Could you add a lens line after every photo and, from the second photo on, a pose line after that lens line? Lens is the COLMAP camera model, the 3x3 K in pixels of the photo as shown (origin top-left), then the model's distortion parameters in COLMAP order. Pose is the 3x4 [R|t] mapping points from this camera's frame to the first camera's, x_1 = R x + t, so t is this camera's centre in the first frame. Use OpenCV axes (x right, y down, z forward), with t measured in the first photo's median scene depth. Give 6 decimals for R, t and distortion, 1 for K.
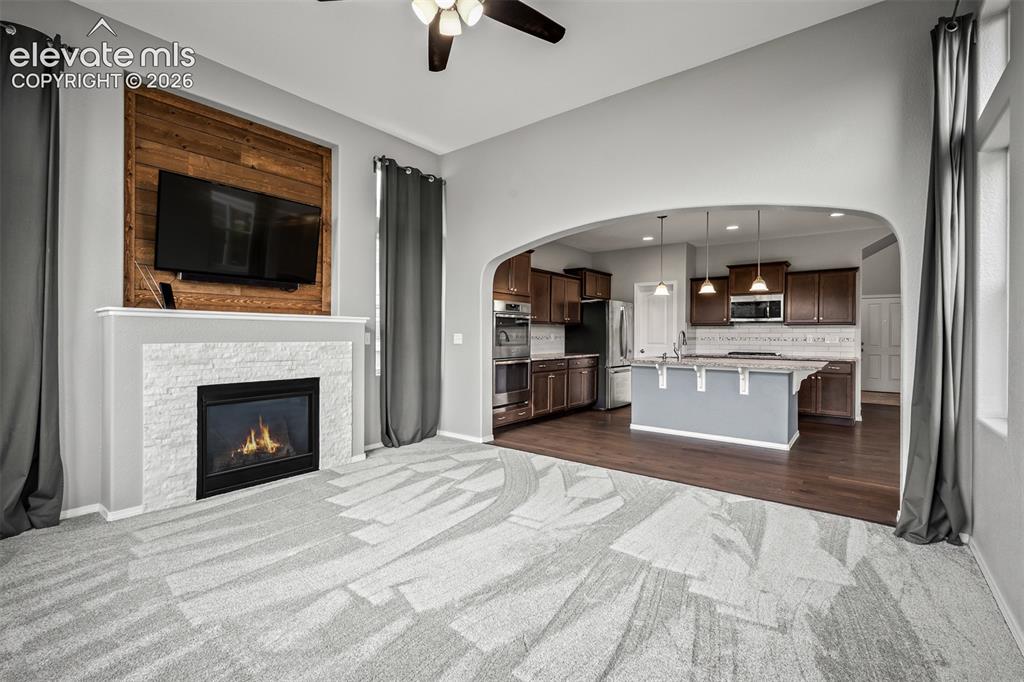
lens RADIAL K [[455.5, 0, 512.8], [0, 455.5, 335.9], [0, 0, 1]] dist [-0.000597, -0.000049]
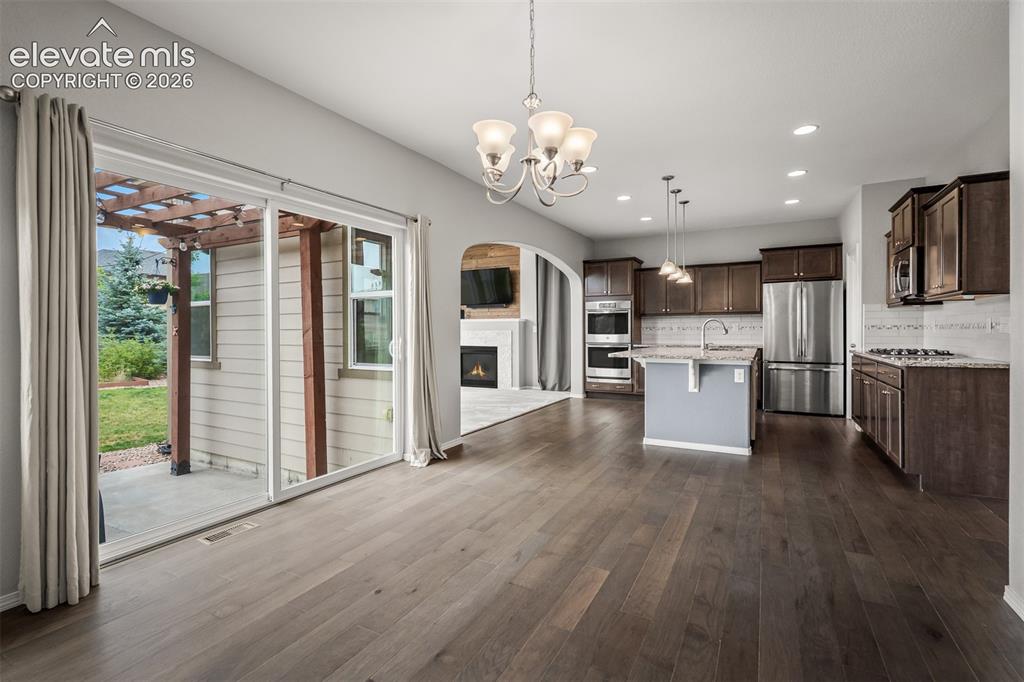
lens RADIAL K [[472.7, 0, 510.2], [0, 472.7, 331.6], [0, 0, 1]] dist [-0.001466, 0.000106]
pose [[0.161578, -0.003418, -0.986854, 1.698015], [0.002008, 0.999993, -0.003135, 0.023074], [0.986858, -0.001475, 0.161584, 0.632855]]
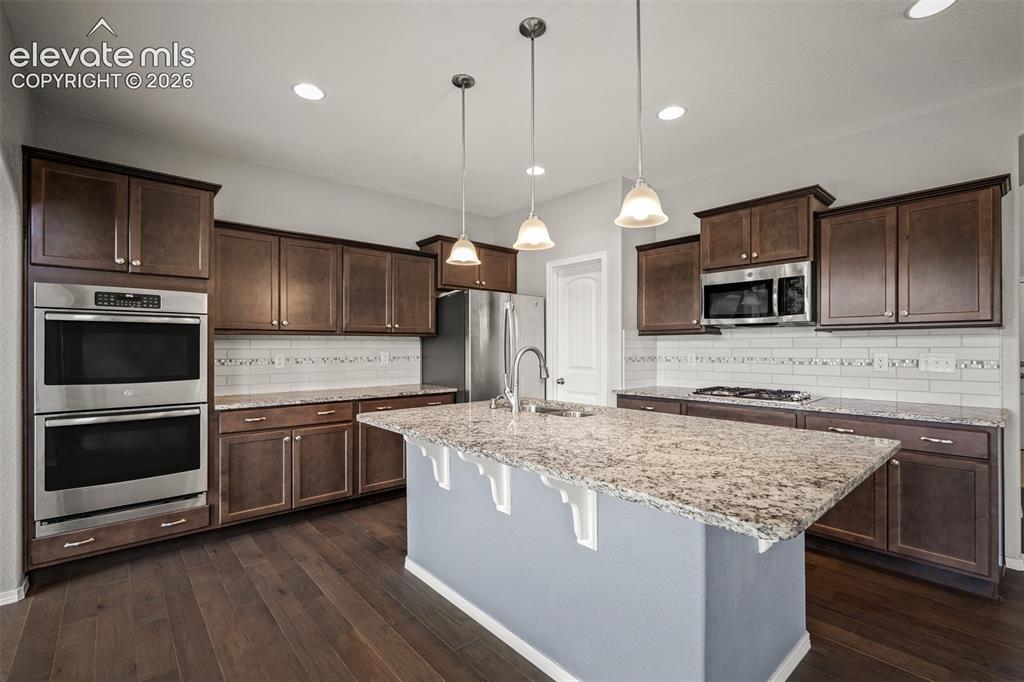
lens RADIAL K [[453.8, 0, 512.7], [0, 453.8, 345.5], [0, 0, 1]] dist [-0.001338, -0.000407]
pose [[0.982097, -0.008338, -0.188192, 0.607745], [0.006941, 0.999943, -0.008078, -0.012053], [0.188248, 0.006627, 0.982099, 0.793088]]
